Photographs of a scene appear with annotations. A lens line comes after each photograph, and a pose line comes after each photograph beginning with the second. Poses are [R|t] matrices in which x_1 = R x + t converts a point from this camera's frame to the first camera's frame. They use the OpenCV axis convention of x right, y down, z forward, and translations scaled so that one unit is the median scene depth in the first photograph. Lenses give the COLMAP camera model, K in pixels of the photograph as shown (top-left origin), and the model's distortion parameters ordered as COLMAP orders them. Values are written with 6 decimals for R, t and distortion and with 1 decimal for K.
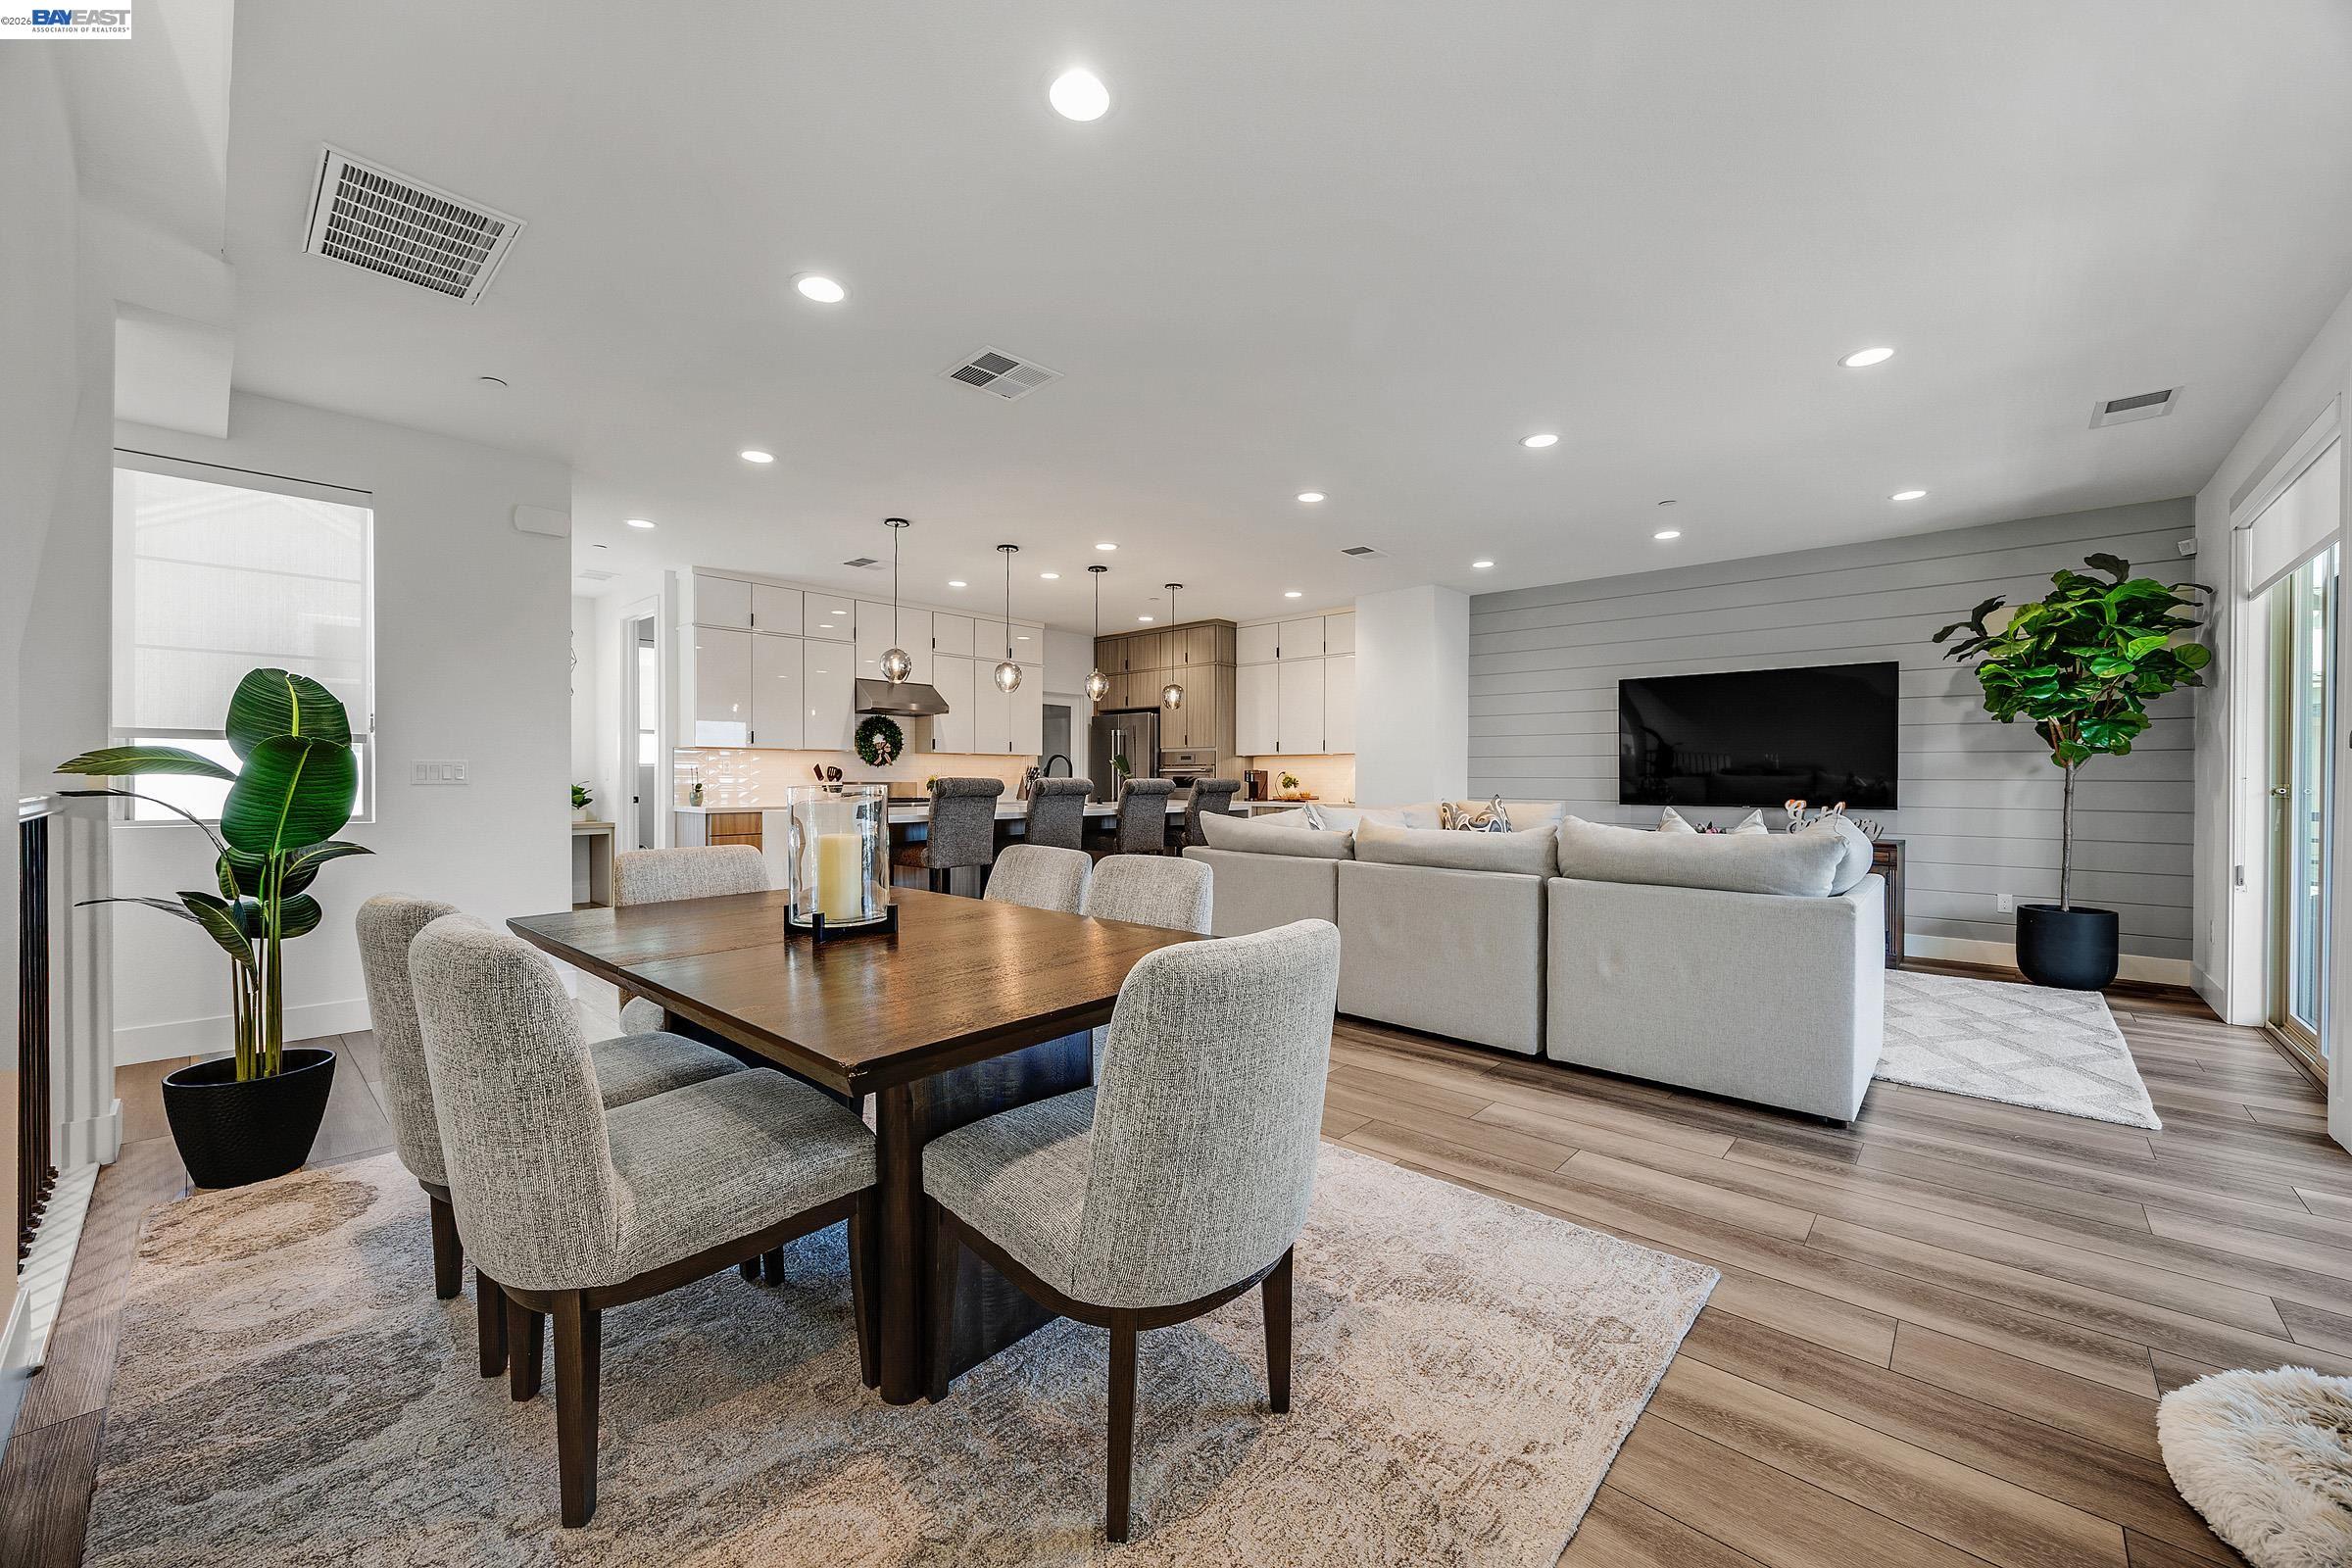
lens RADIAL K [[903.6, 0, 1178.3], [0, 903.6, 780.0], [0, 0, 1]] dist [-0.002690, 0.000210]
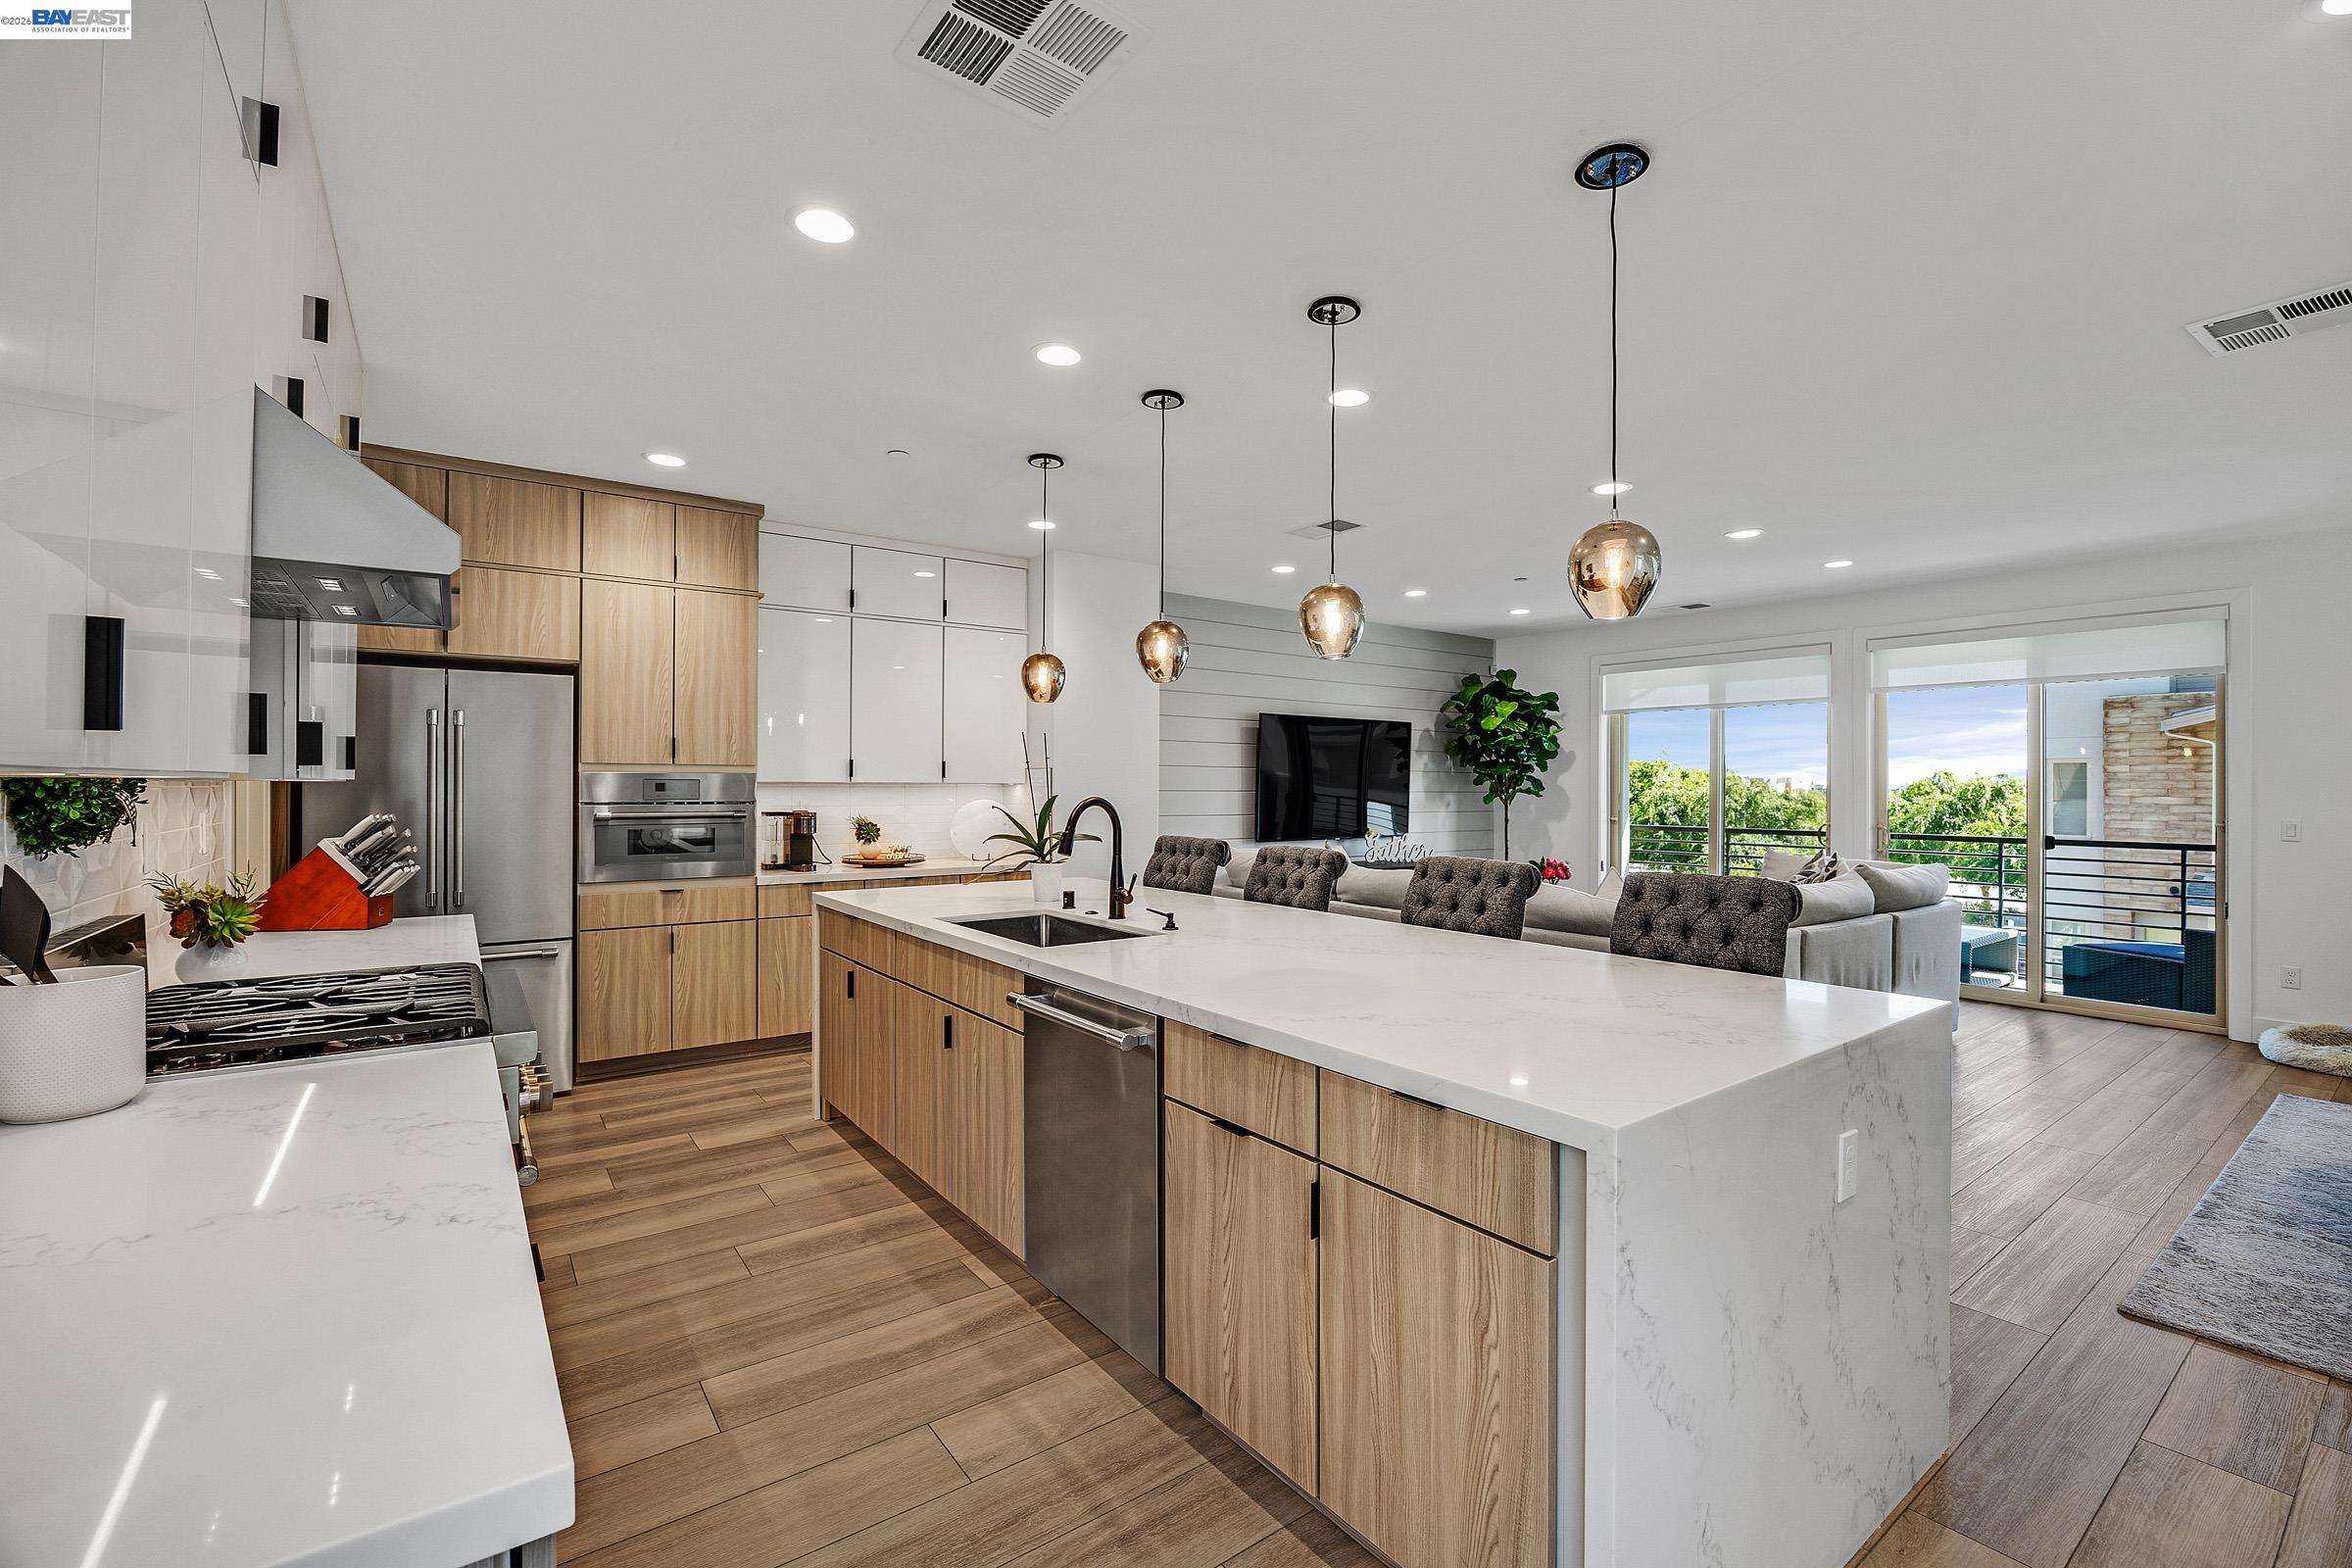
lens RADIAL K [[1040.5, 0, 1176.7], [0, 1040.5, 784.8], [0, 0, 1]] dist [-0.002189, -0.000097]
pose [[0.164644, -0.003469, 0.986347, -1.109886], [-0.004432, 0.999981, 0.004257, -0.068954], [-0.986343, -0.005073, 0.164626, 1.617773]]
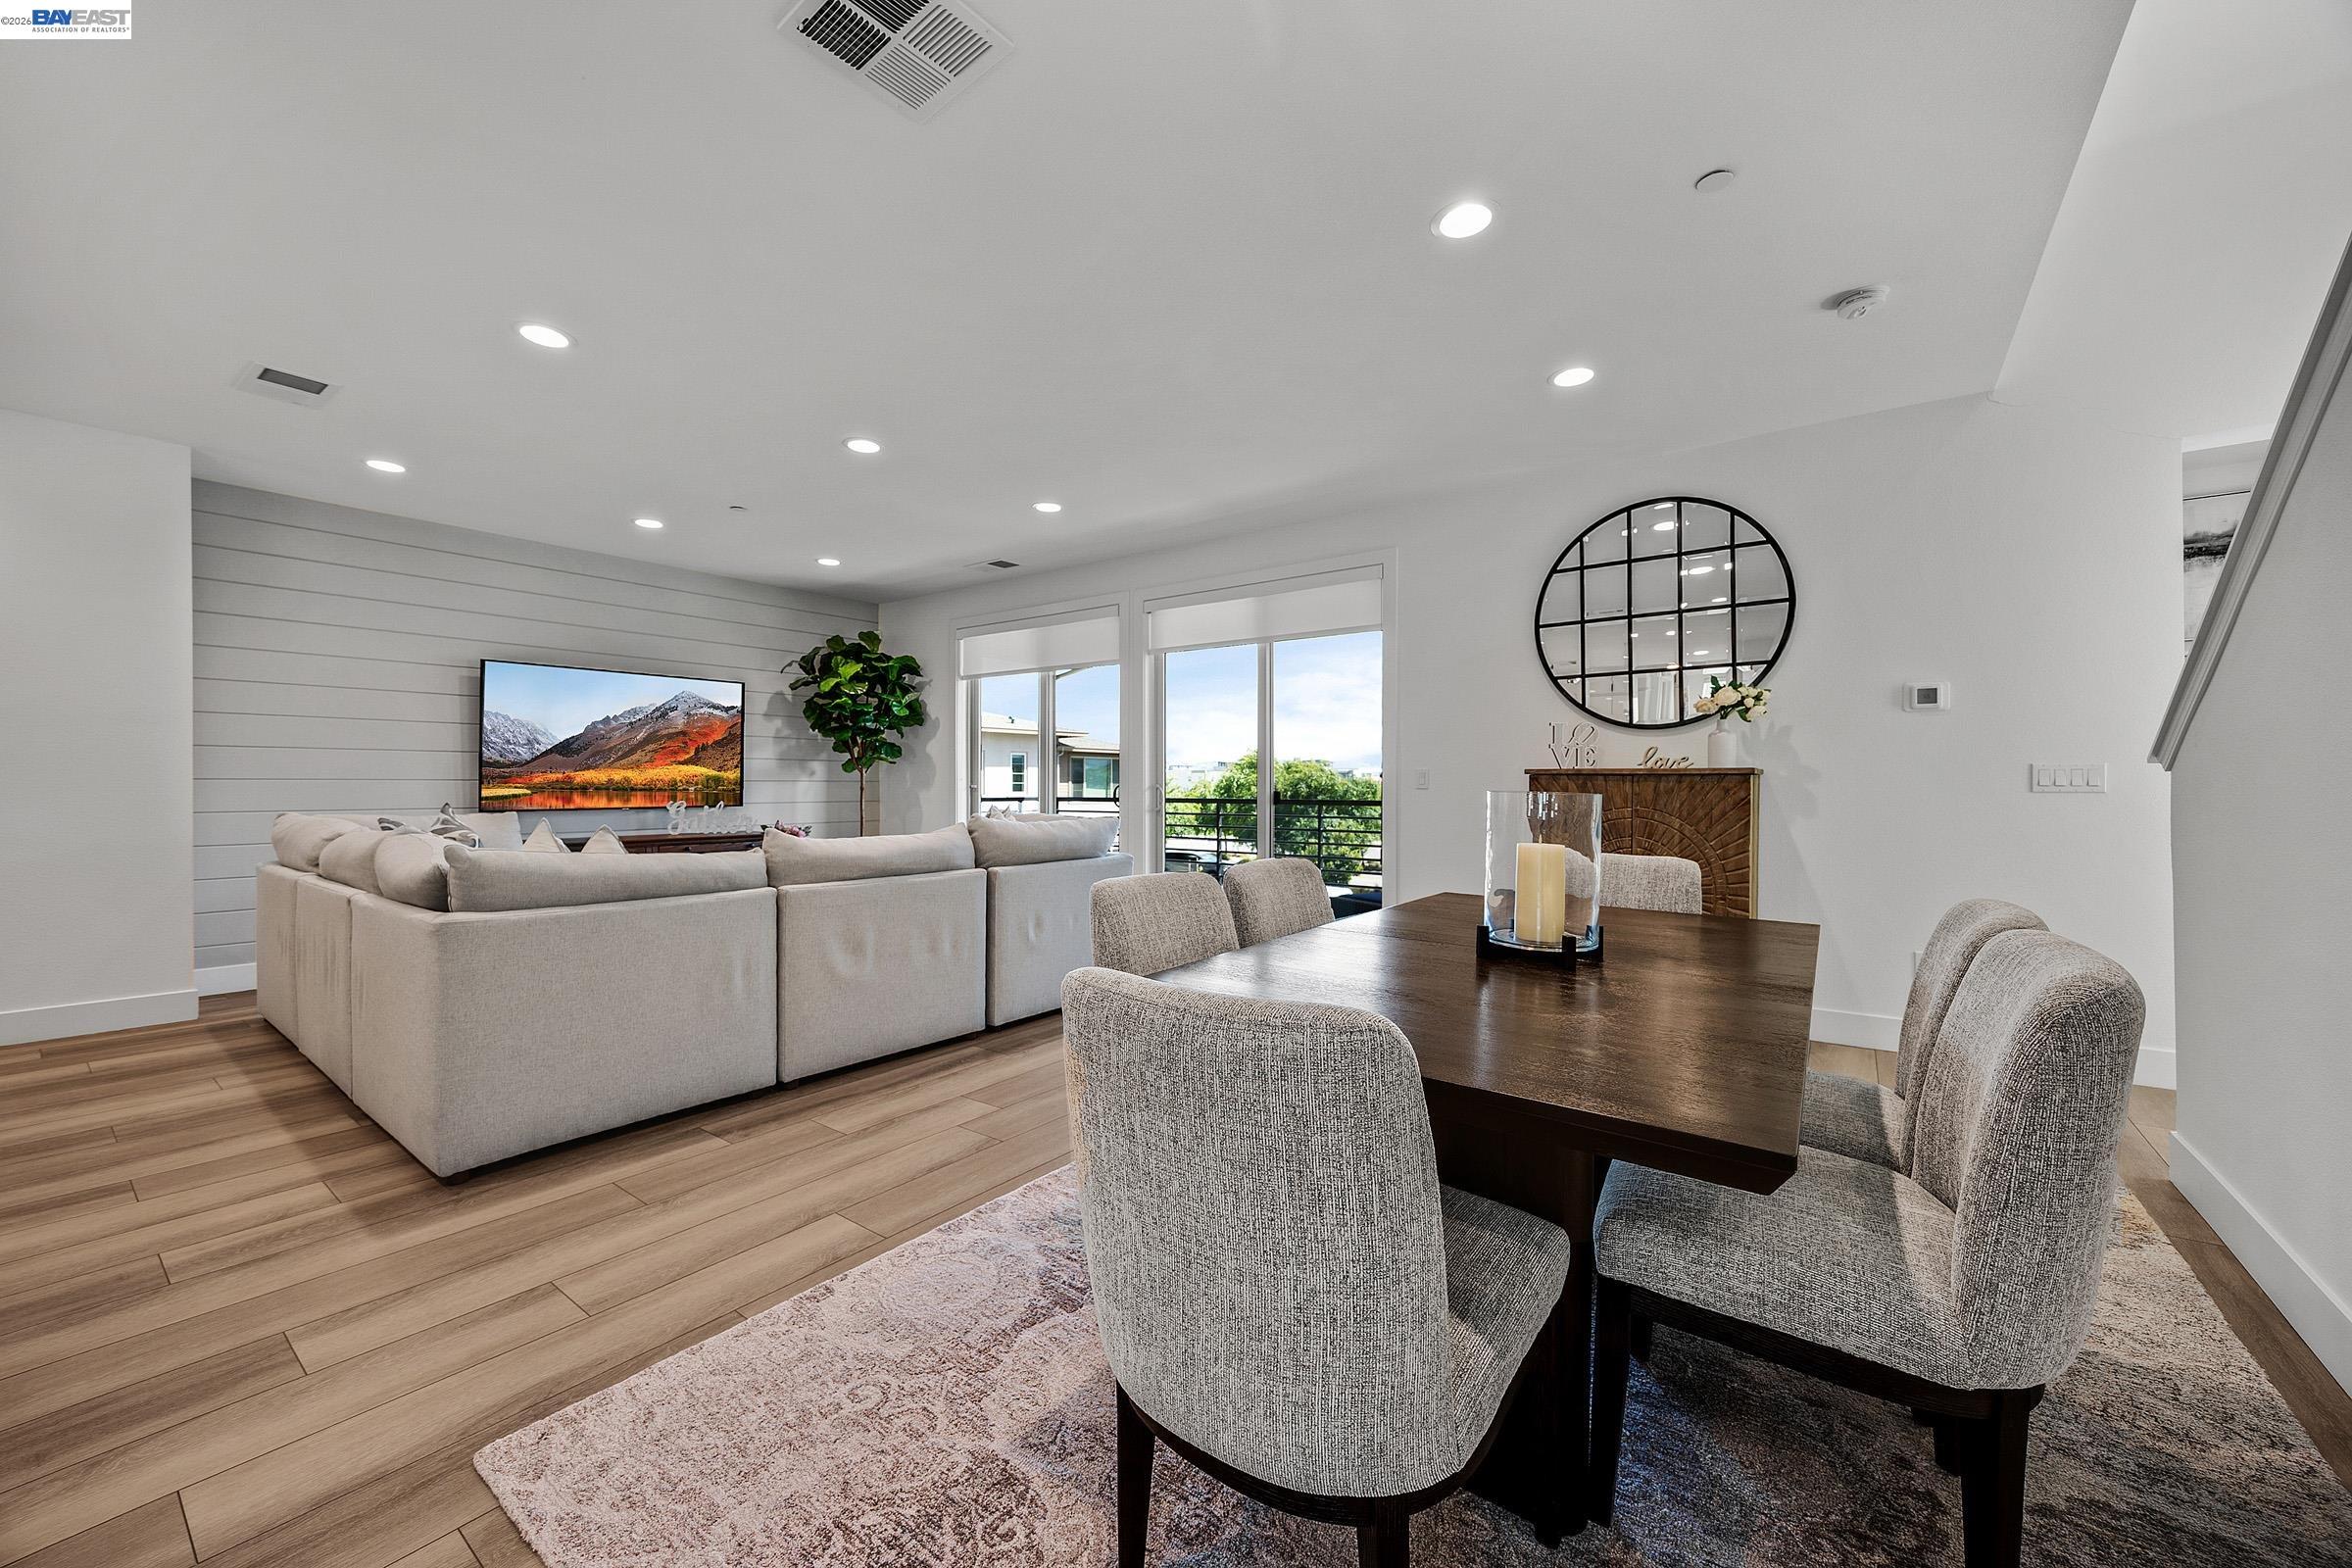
lens RADIAL K [[903.6, 0, 1169.9], [0, 903.6, 784.2], [0, 0, 1]] dist [-0.002690, 0.000210]
pose [[-0.097990, -0.006687, 0.995165, -0.691524], [-0.000041, 0.999977, 0.006716, -0.005767], [-0.995187, 0.000617, -0.097988, 0.822830]]
